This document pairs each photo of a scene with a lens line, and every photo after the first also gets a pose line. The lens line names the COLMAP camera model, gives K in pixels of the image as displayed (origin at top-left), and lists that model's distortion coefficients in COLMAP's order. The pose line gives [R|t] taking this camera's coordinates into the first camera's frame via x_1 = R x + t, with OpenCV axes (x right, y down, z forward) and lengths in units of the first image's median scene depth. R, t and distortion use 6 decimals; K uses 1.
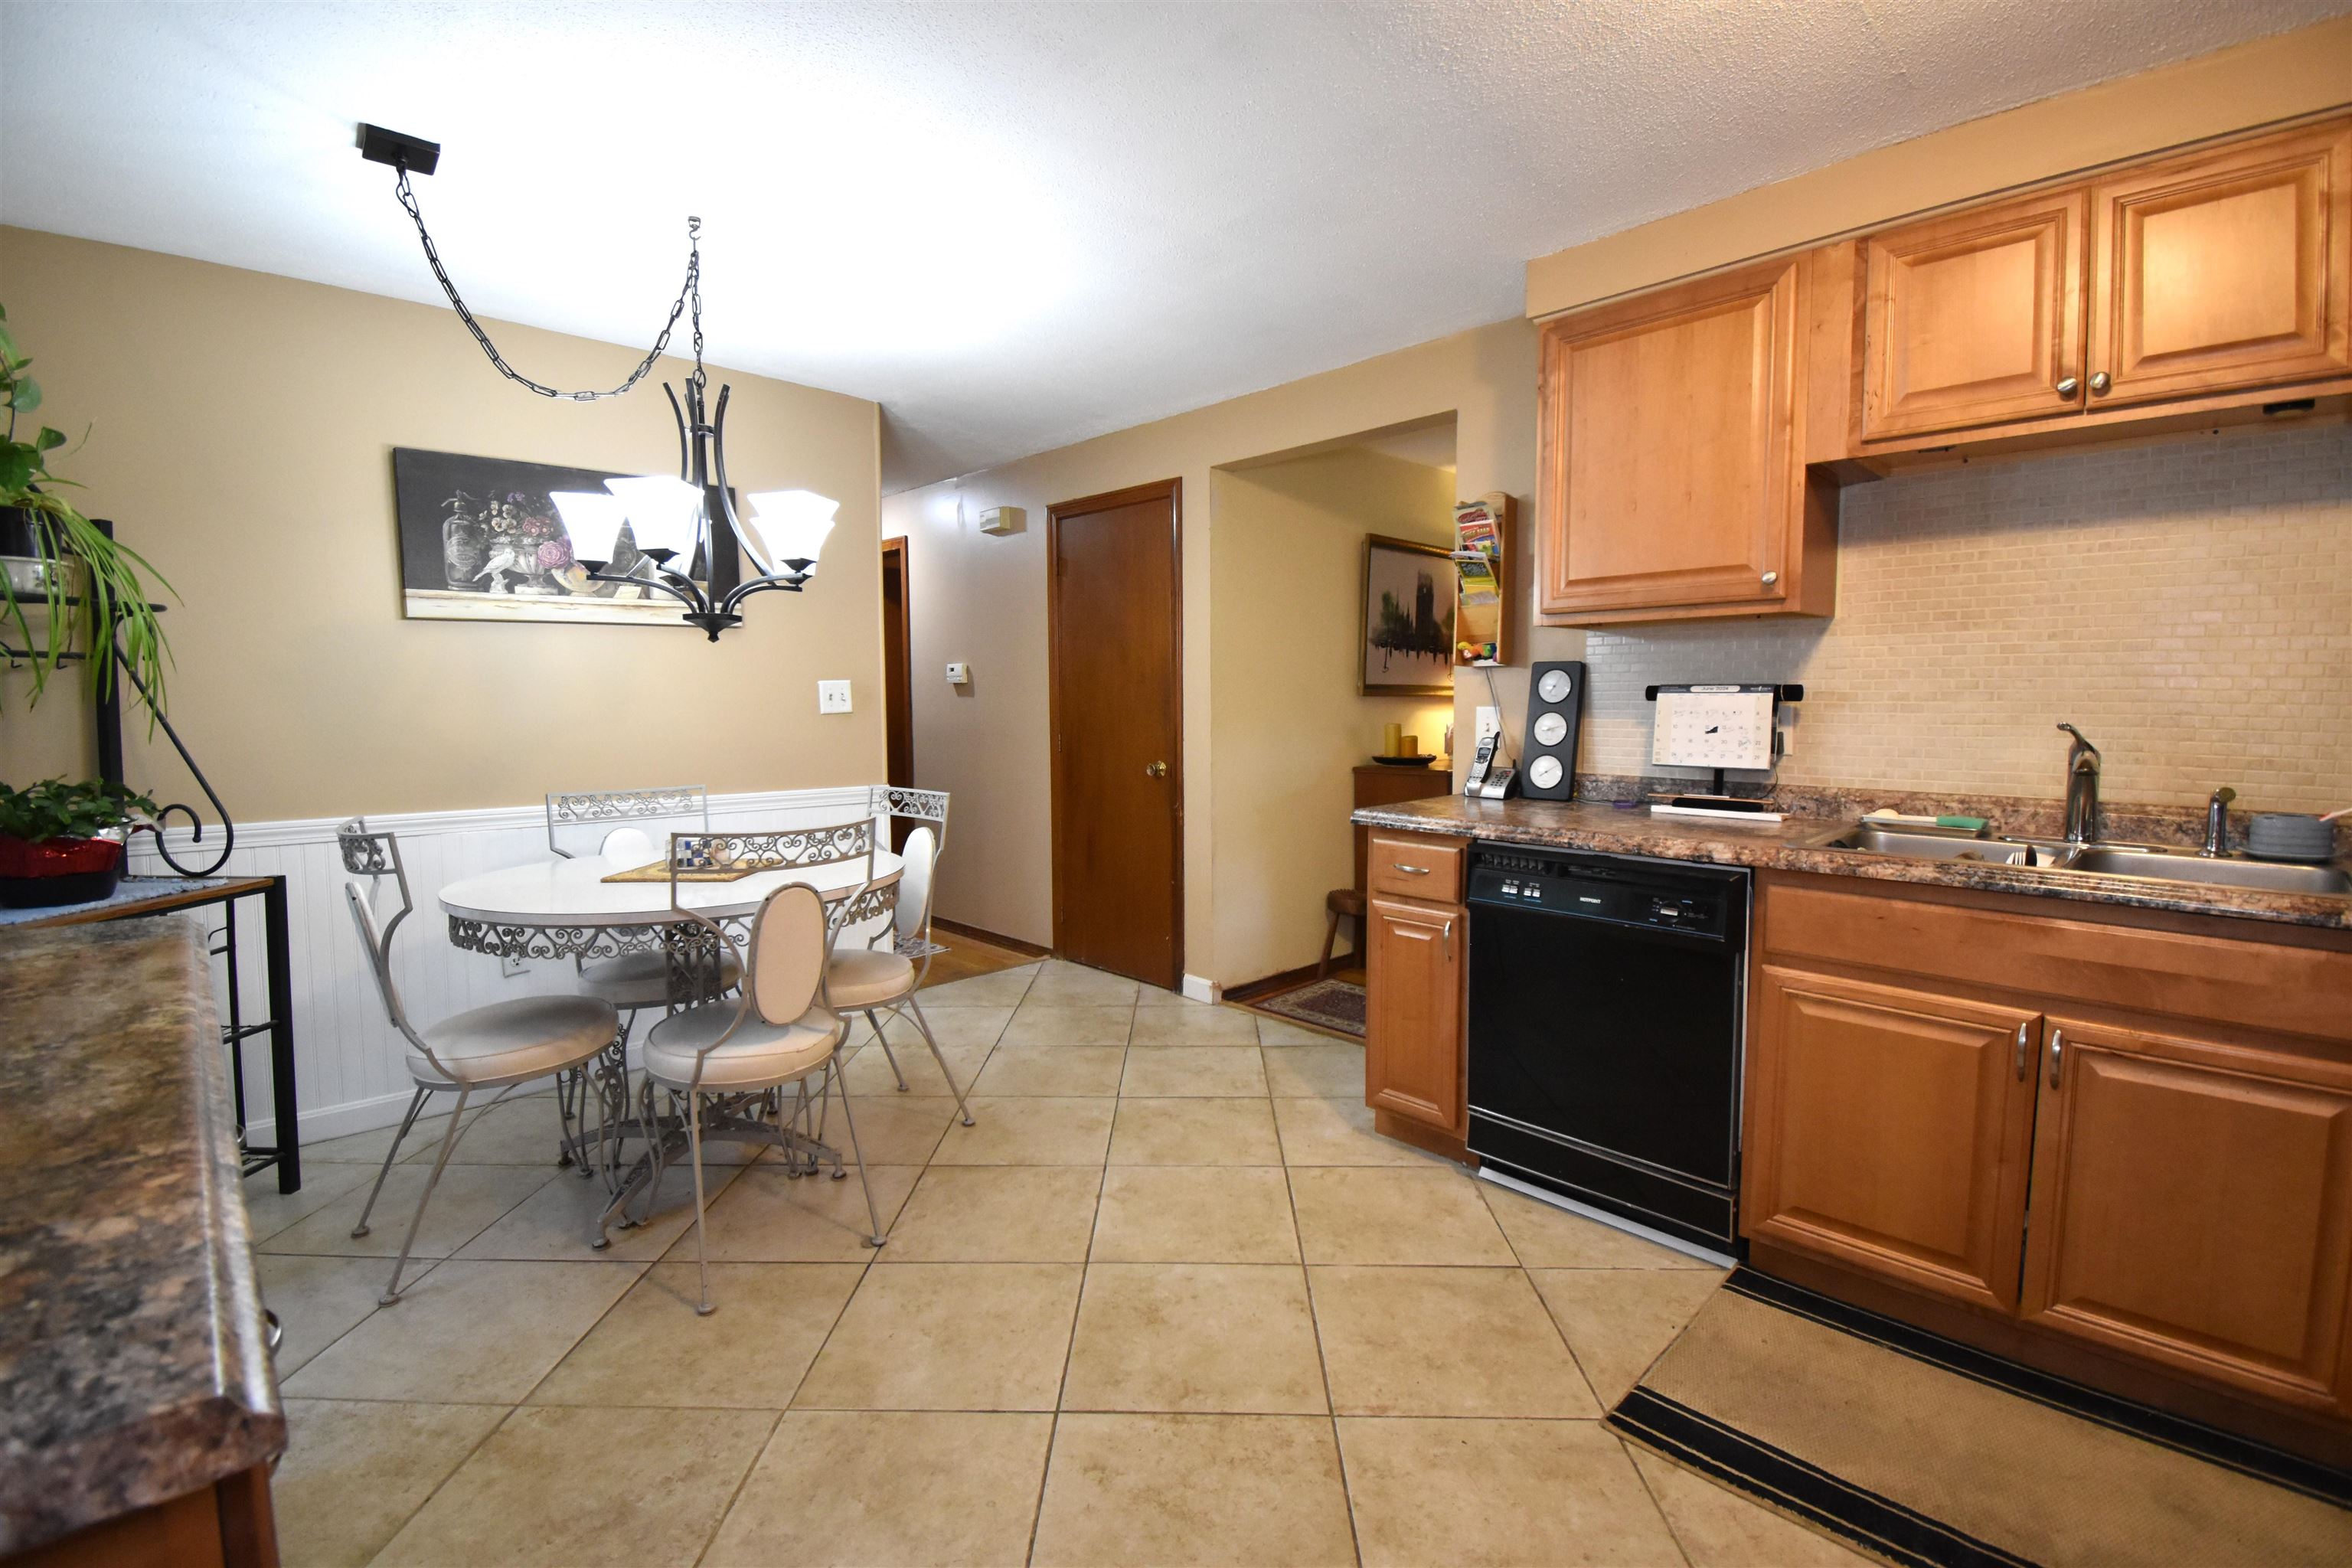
lens RADIAL K [[1058.6, 0, 1196.9], [0, 1058.6, 780.3], [0, 0, 1]] dist [0.007708, -0.009377]
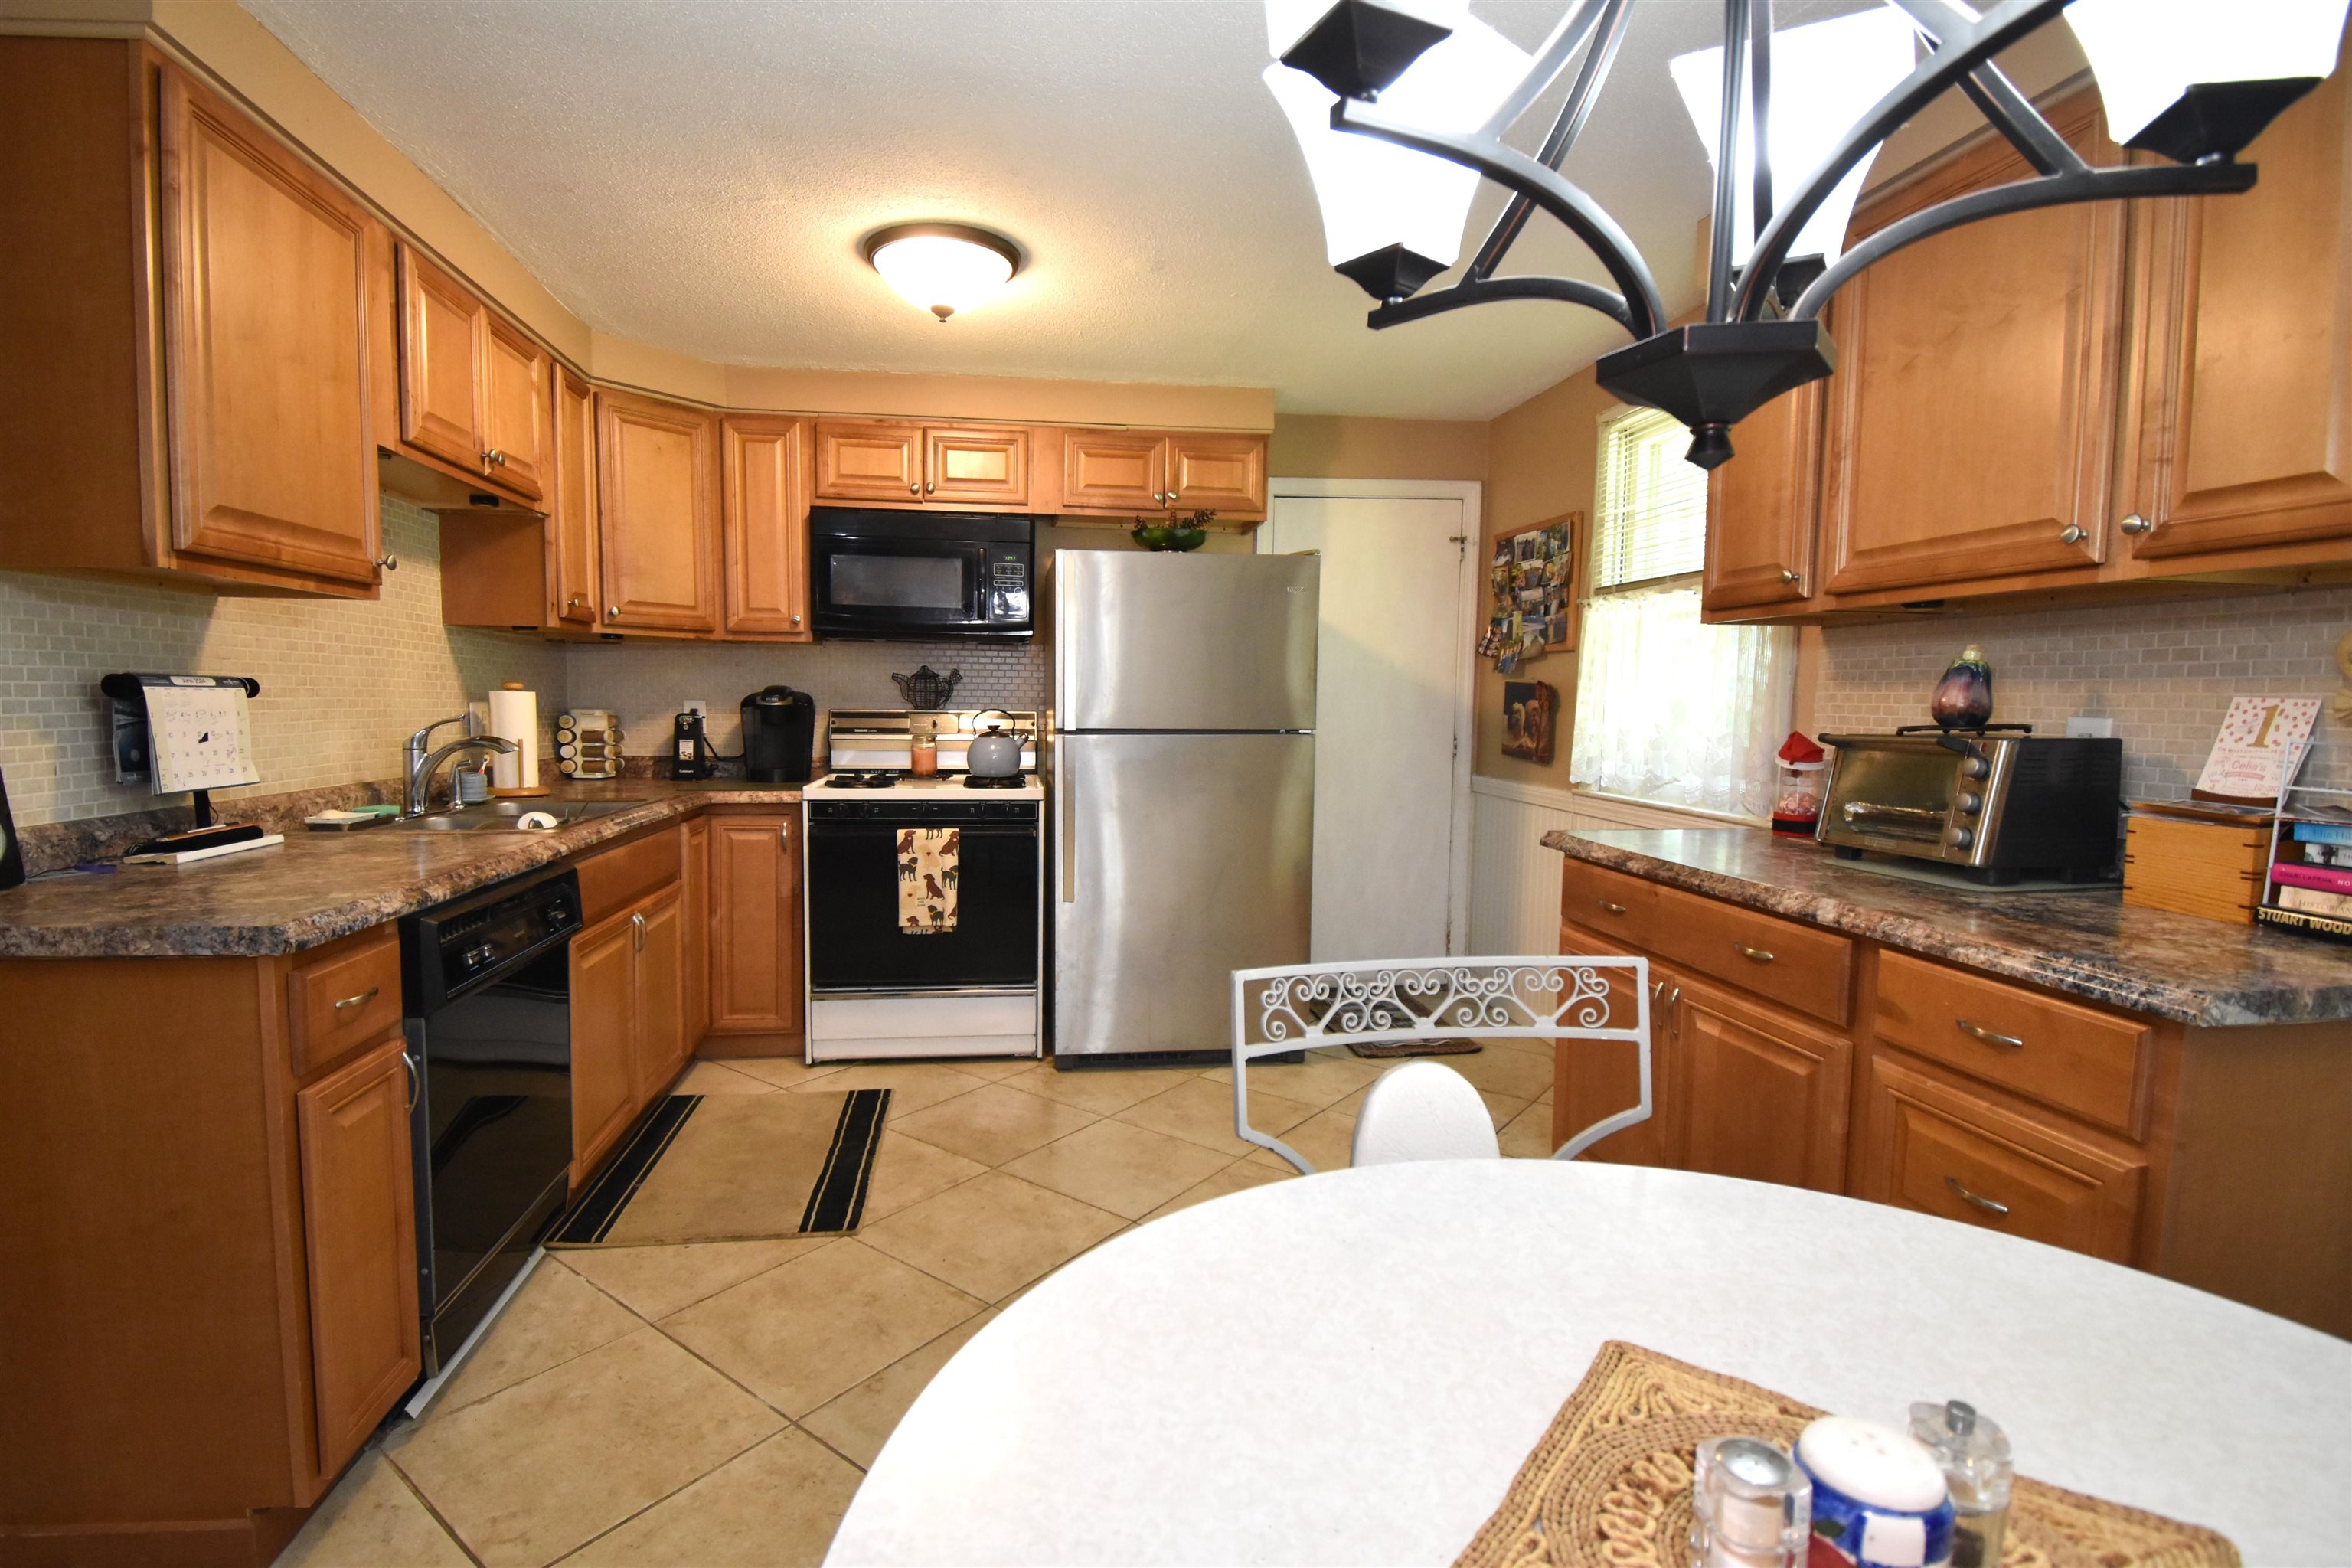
lens RADIAL K [[1058.6, 0, 1158.7], [0, 1058.6, 768.0], [0, 0, 1]] dist [0.007708, -0.009377]
pose [[-0.795953, -0.044266, 0.603738, -0.493064], [0.040883, 0.991115, 0.126567, -0.094741], [-0.603977, 0.125424, -0.787071, 1.212983]]
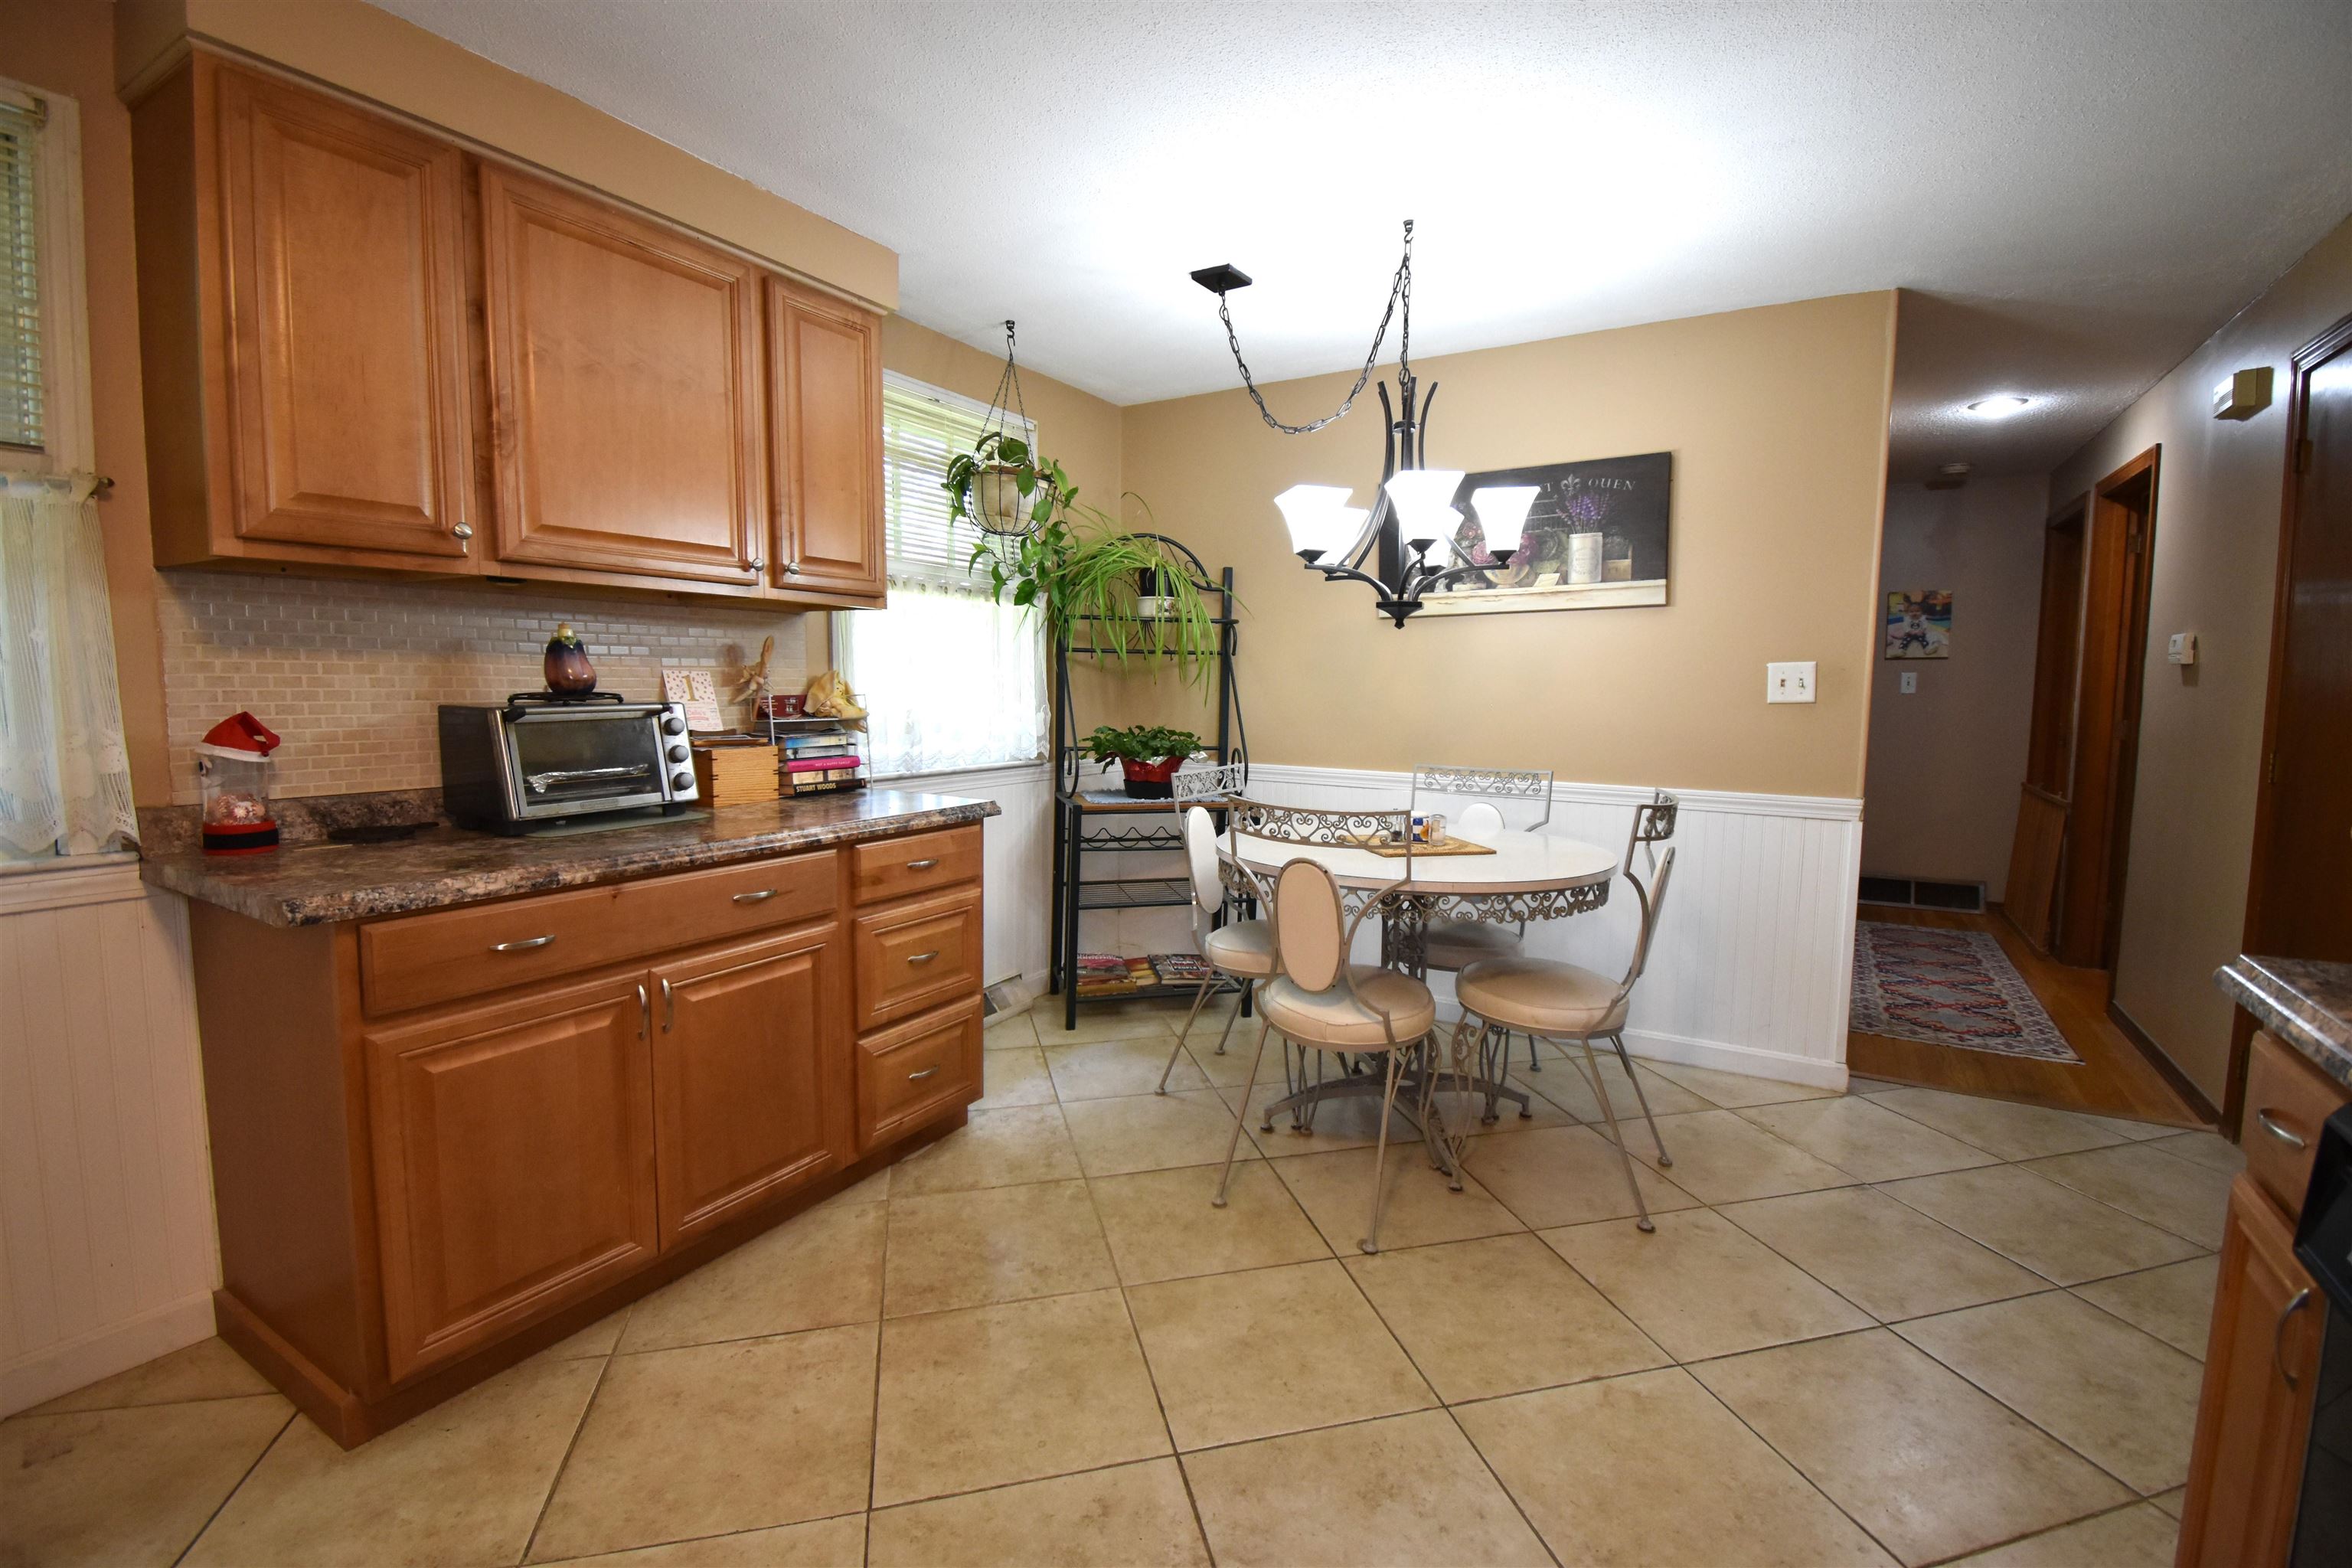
lens RADIAL K [[1058.6, 0, 1178.4], [0, 1058.6, 779.7], [0, 0, 1]] dist [0.007708, -0.009377]
pose [[0.231250, 0.095282, -0.968217, 0.497550], [-0.082689, 0.993517, 0.078022, -0.043332], [0.969374, 0.062018, 0.237630, 0.522624]]
